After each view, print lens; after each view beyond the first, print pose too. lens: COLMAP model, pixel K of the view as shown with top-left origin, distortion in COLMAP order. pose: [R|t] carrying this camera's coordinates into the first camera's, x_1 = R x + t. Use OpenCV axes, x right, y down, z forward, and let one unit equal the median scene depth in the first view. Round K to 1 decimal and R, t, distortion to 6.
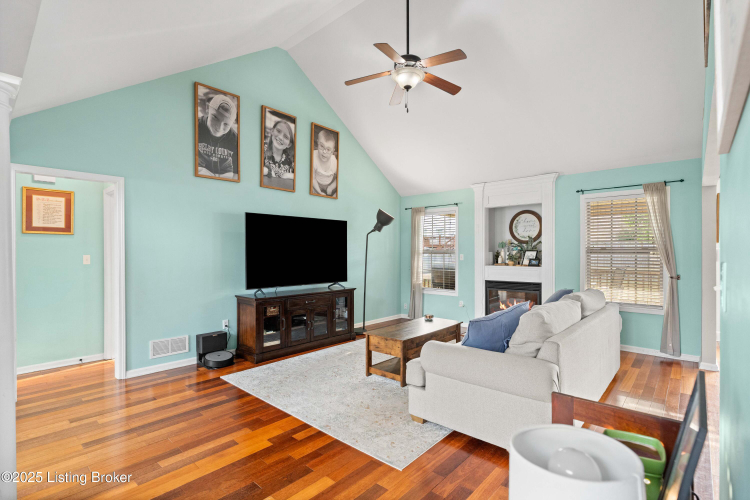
lens RADIAL K [[364.4, 0, 375.1], [0, 364.4, 252.6], [0, 0, 1]] dist [0.002636, 0.000090]
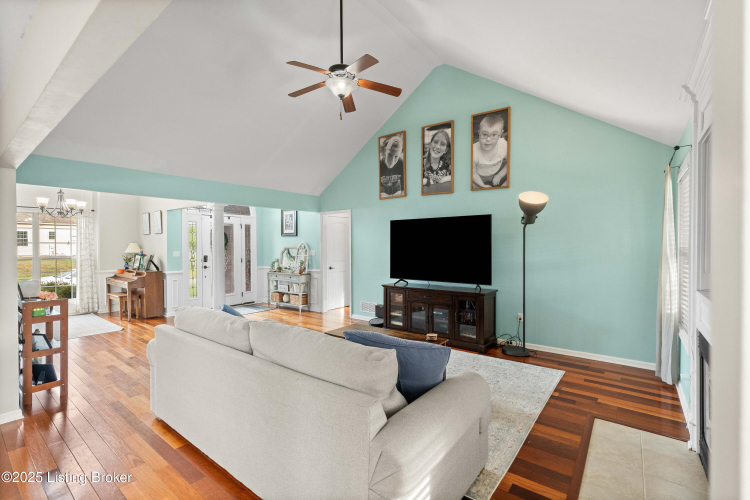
lens RADIAL K [[343.0, 0, 376.4], [0, 343.0, 248.8], [0, 0, 1]] dist [-0.000315, 0.000106]
pose [[0.064829, 0.005196, -0.997883, 0.783946], [-0.000560, 0.999986, 0.005171, -0.011050], [0.997896, 0.000223, 0.064831, 0.756945]]
